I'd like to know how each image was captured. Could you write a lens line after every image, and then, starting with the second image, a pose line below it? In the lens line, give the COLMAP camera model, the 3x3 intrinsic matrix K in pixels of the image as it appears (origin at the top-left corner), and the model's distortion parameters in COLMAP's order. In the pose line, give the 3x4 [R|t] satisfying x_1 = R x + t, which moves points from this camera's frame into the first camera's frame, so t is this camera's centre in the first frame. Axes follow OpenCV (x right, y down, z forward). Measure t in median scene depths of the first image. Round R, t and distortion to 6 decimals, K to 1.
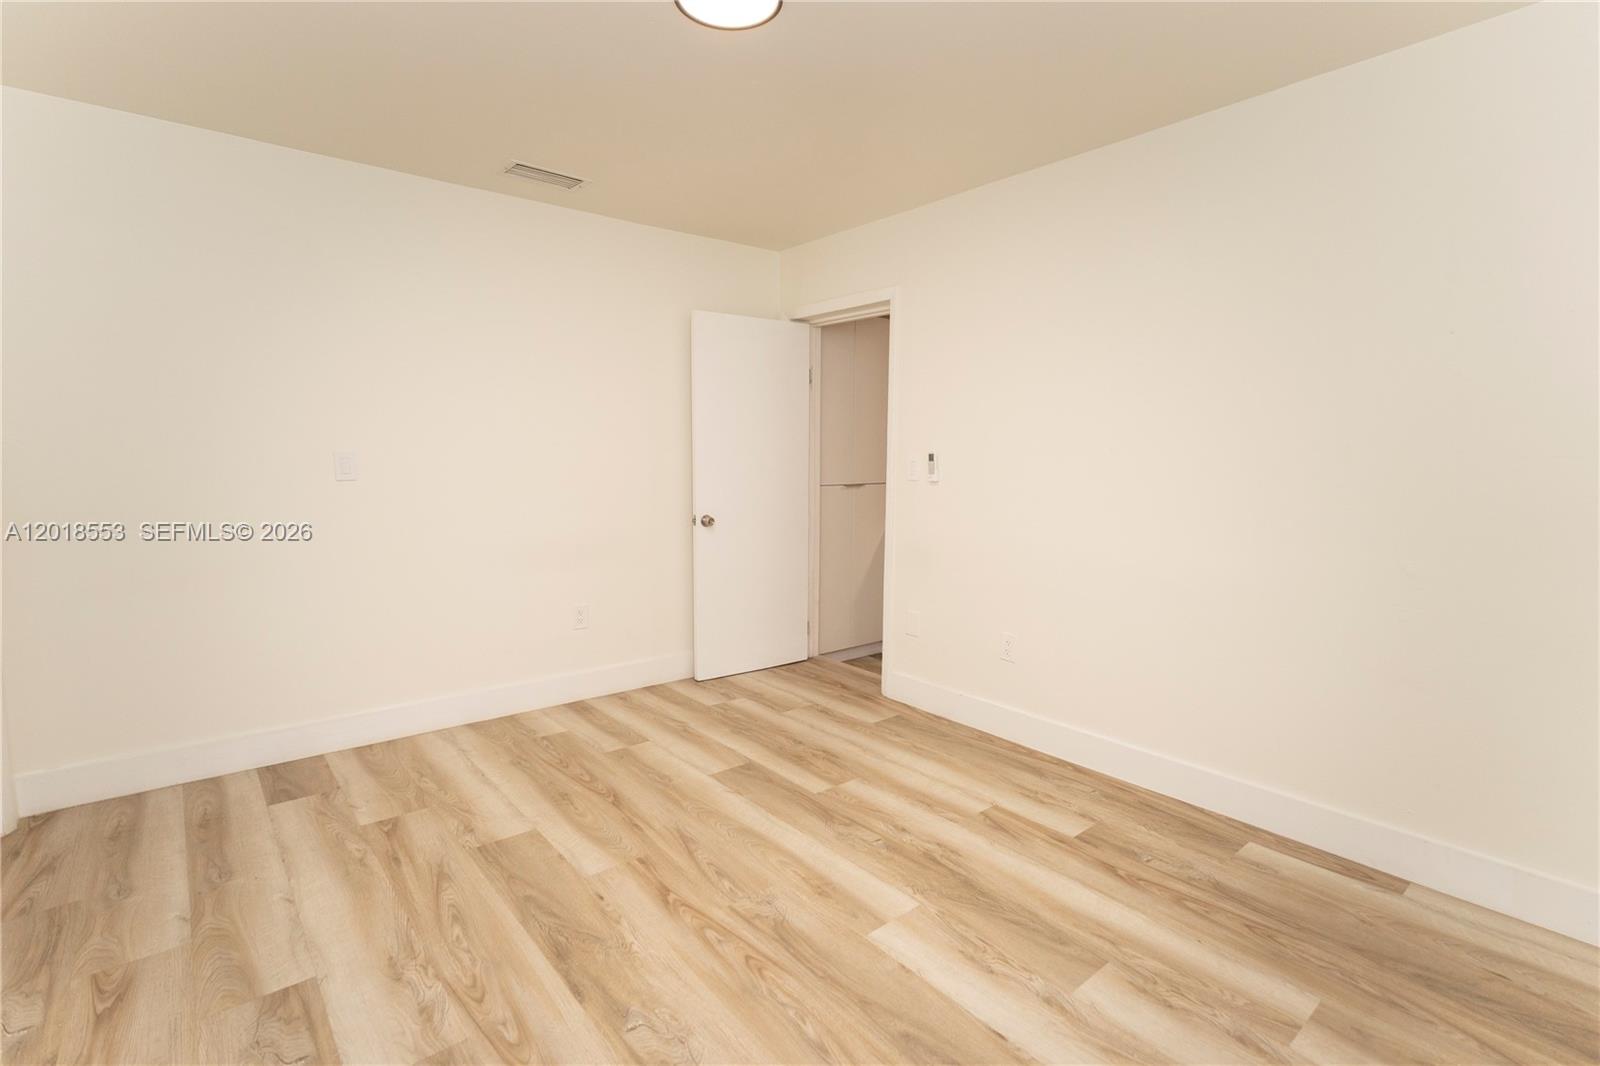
lens RADIAL K [[753.9, 0, 783.6], [0, 753.9, 533.9], [0, 0, 1]] dist [0.000045, 0.000373]
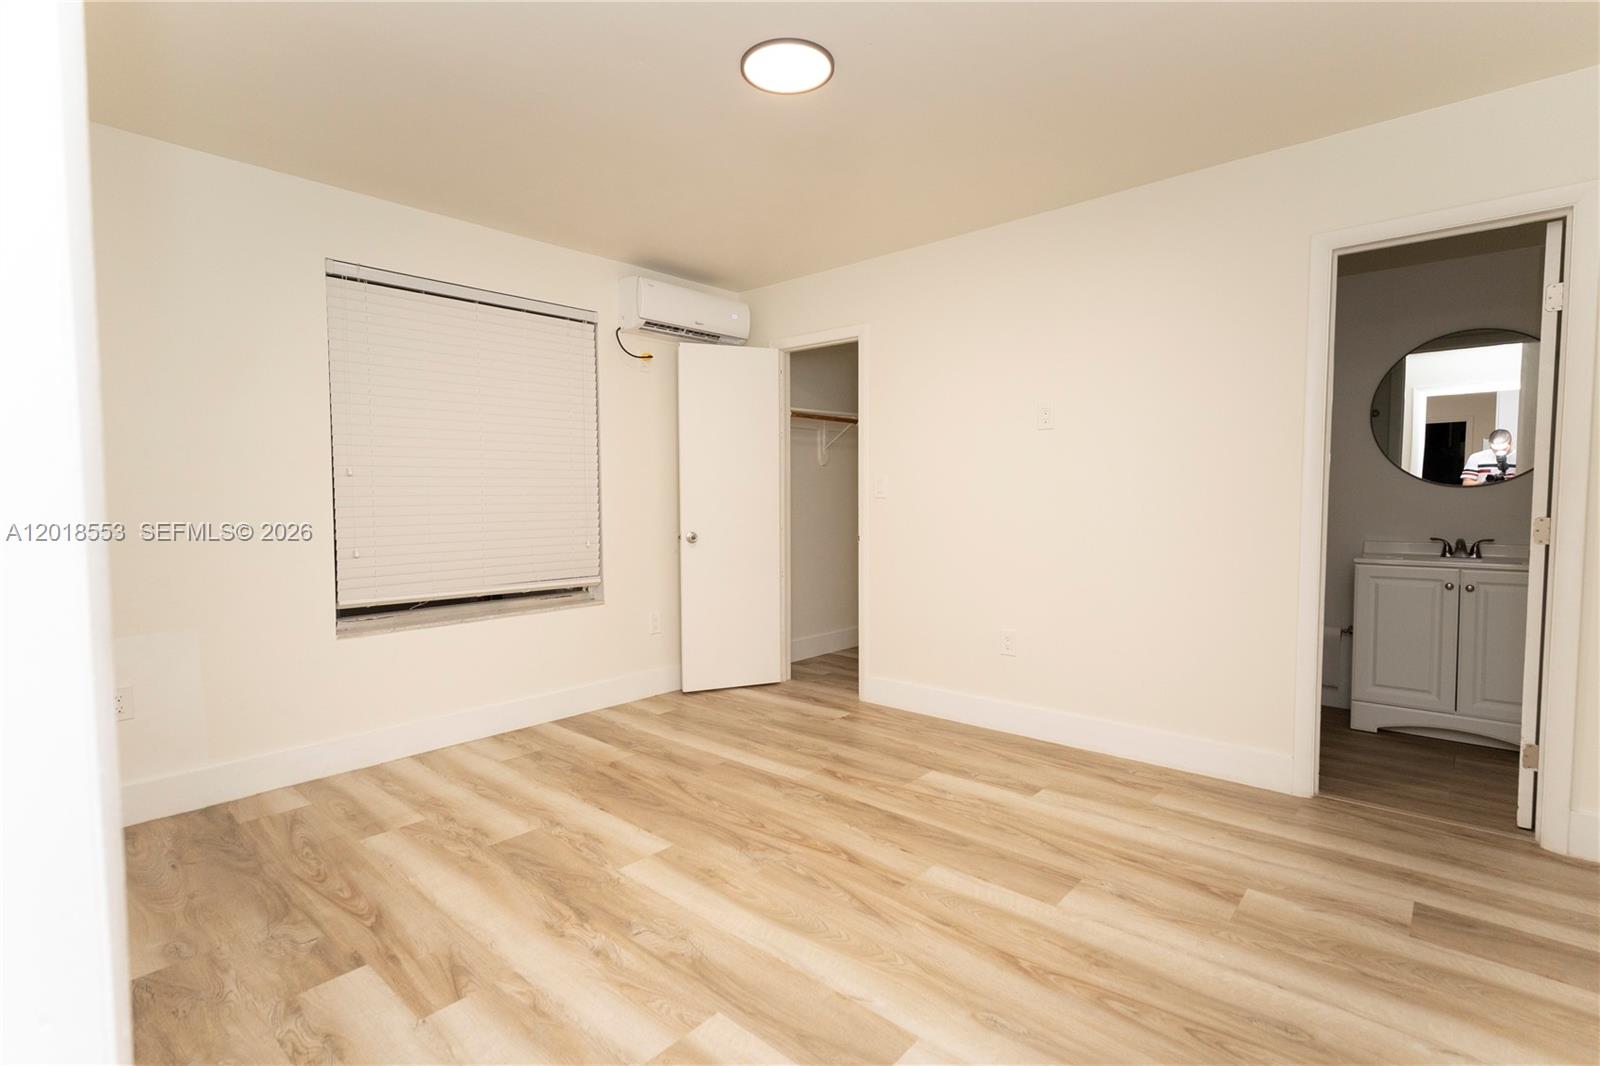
lens RADIAL K [[753.9, 0, 783.6], [0, 753.9, 533.9], [0, 0, 1]] dist [0.000045, 0.000373]
pose [[-0.989338, 0.005477, -0.145533, 0.094670], [-0.017718, 0.987343, 0.157607, -0.155423], [0.144554, 0.158505, -0.976719, 1.916315]]
